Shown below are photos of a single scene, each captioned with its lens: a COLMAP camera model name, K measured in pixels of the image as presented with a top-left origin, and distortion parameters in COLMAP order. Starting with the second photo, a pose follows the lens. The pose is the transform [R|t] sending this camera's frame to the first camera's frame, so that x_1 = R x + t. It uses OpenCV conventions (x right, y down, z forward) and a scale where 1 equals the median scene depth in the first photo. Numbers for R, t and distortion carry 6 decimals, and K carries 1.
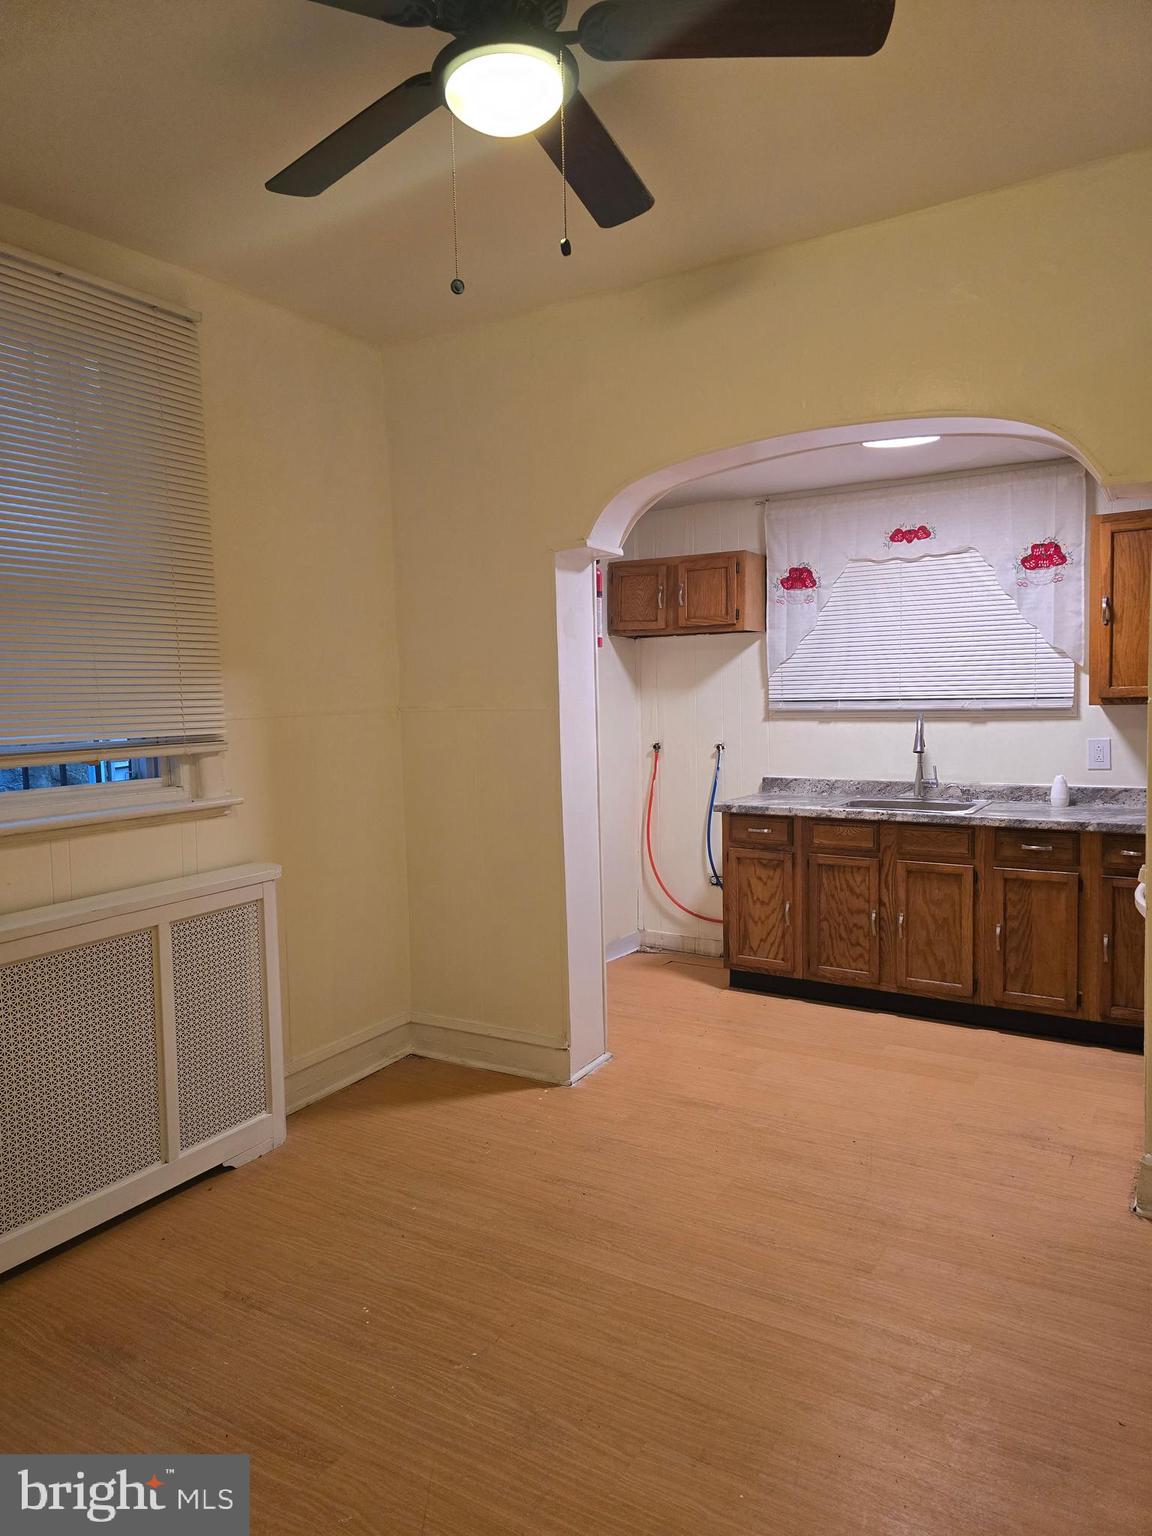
lens RADIAL K [[1032.4, 0, 565.2], [0, 1032.4, 779.3], [0, 0, 1]] dist [0.061953, -0.042424]
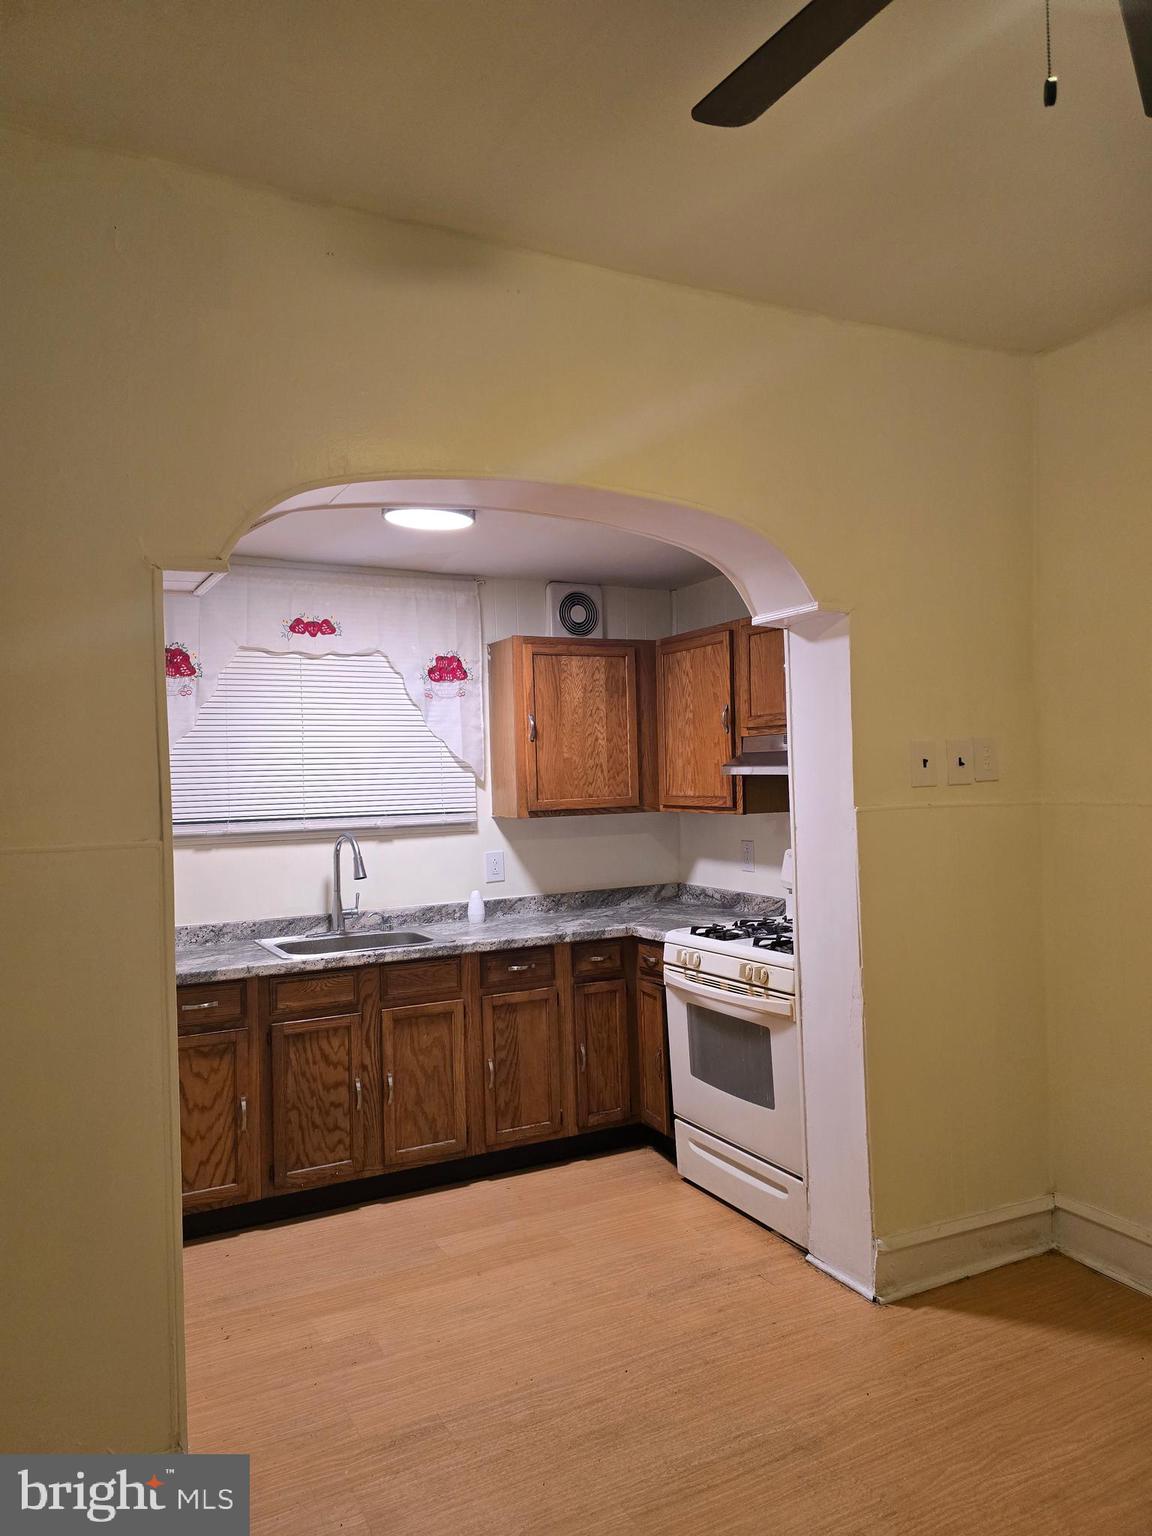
lens RADIAL K [[1032.4, 0, 586.6], [0, 1032.4, 772.8], [0, 0, 1]] dist [0.061953, -0.042424]
pose [[0.506368, 0.013748, 0.862208, -0.311349], [0.089366, 0.993652, -0.068327, -0.038518], [-0.857675, 0.111651, 0.501925, 0.411980]]
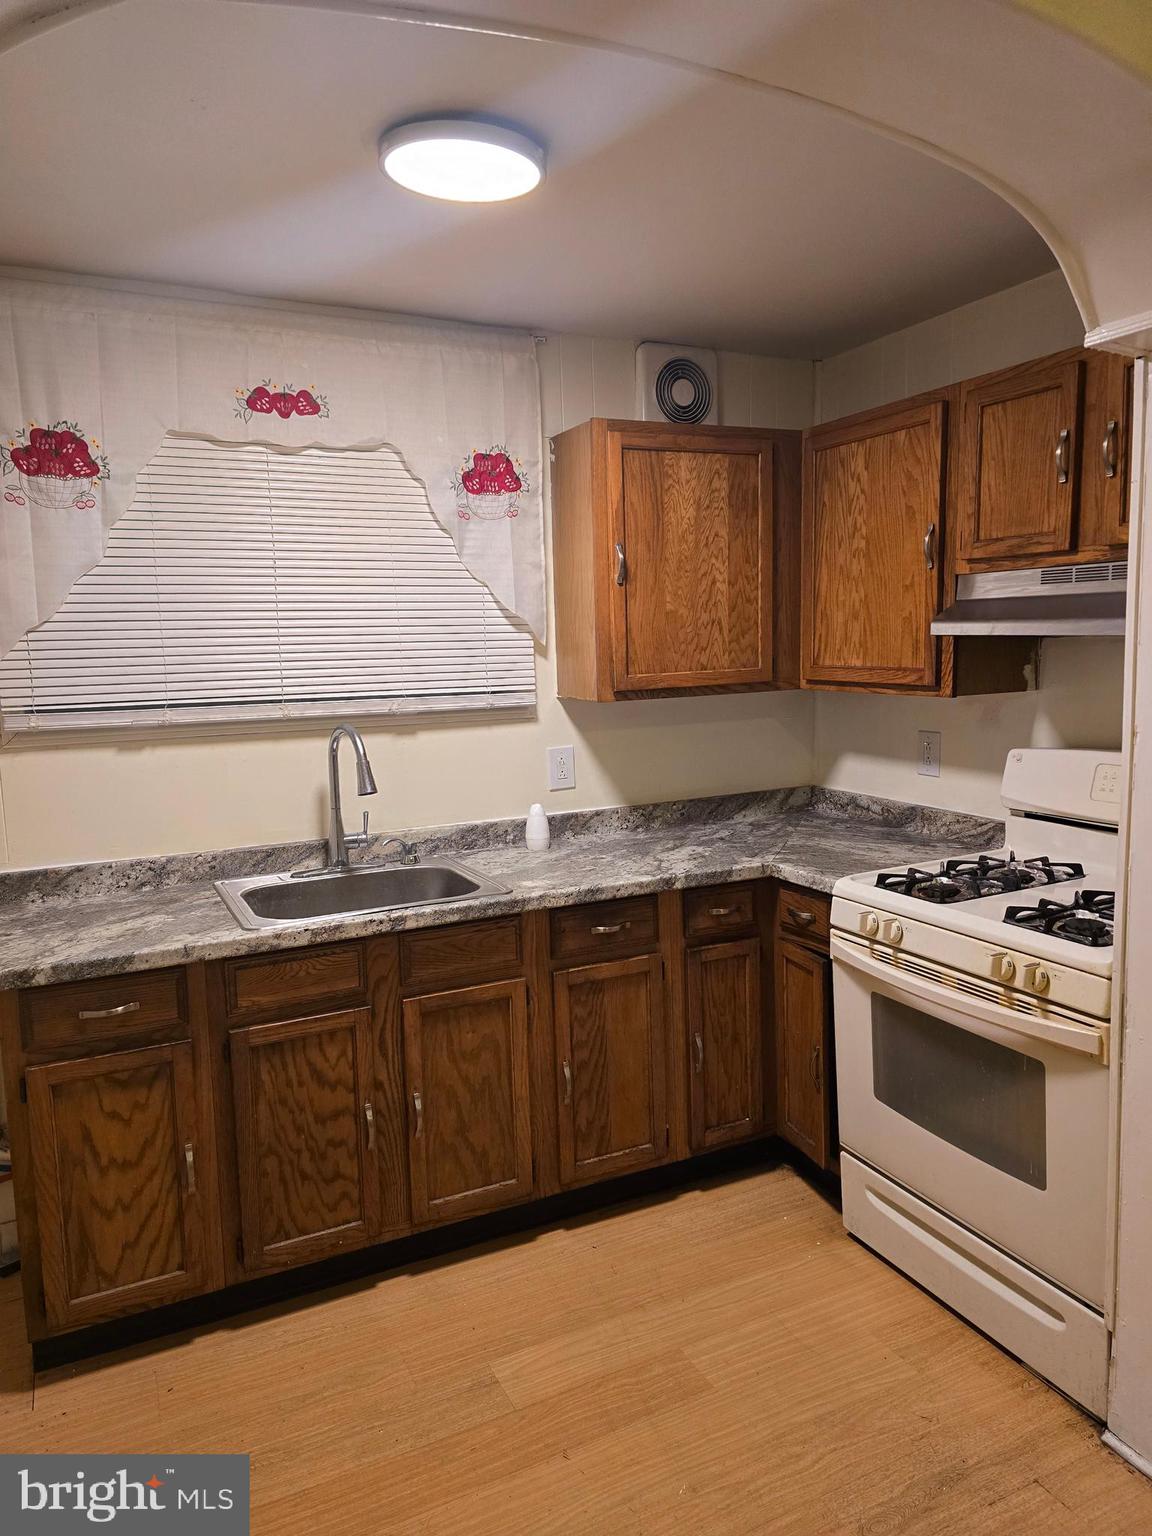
lens RADIAL K [[1032.4, 0, 584.7], [0, 1032.4, 765.8], [0, 0, 1]] dist [0.061953, -0.042424]
pose [[0.532562, -0.096470, 0.840876, -0.072264], [0.087328, 0.994444, 0.058780, -0.065712], [-0.841874, 0.042128, 0.538027, 0.611169]]
